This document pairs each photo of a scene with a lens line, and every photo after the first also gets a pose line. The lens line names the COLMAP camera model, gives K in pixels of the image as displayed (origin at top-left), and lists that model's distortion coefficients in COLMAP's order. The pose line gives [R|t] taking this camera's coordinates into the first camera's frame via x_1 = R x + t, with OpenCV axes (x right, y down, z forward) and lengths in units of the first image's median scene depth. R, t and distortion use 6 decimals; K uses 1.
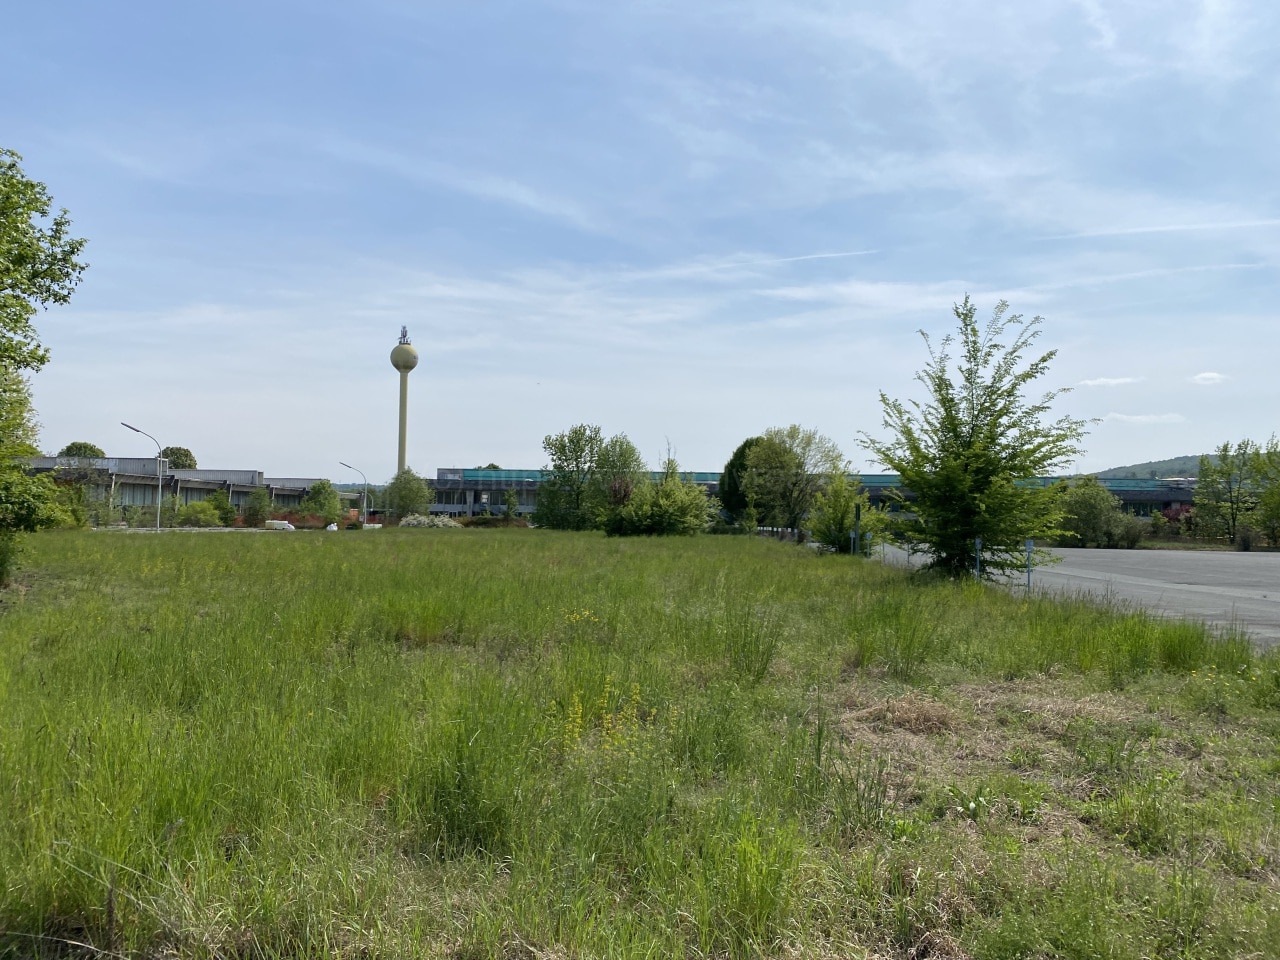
lens RADIAL K [[993.7, 0, 653.8], [0, 993.7, 487.3], [0, 0, 1]] dist [0.024333, -0.001476]
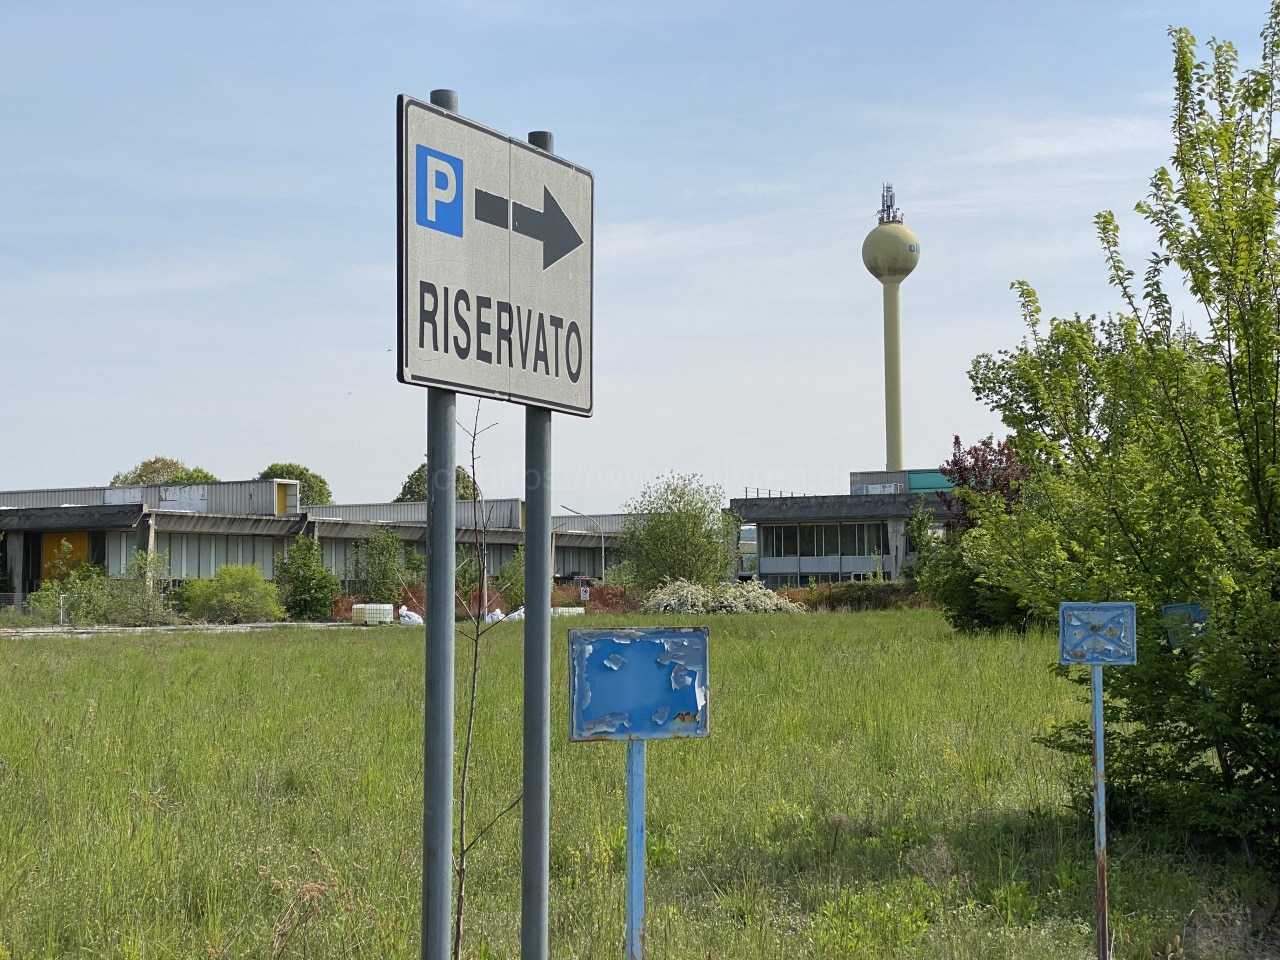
lens RADIAL K [[1937.7, 0, 640.0], [0, 1937.7, 480.0], [0, 0, 1]] dist [-0.011921, -0.008211]
pose [[0.899069, -0.050478, -0.434886, 0.067944], [0.038614, 0.998603, -0.036080, 0.011638], [0.436100, 0.015646, 0.899762, 0.241176]]
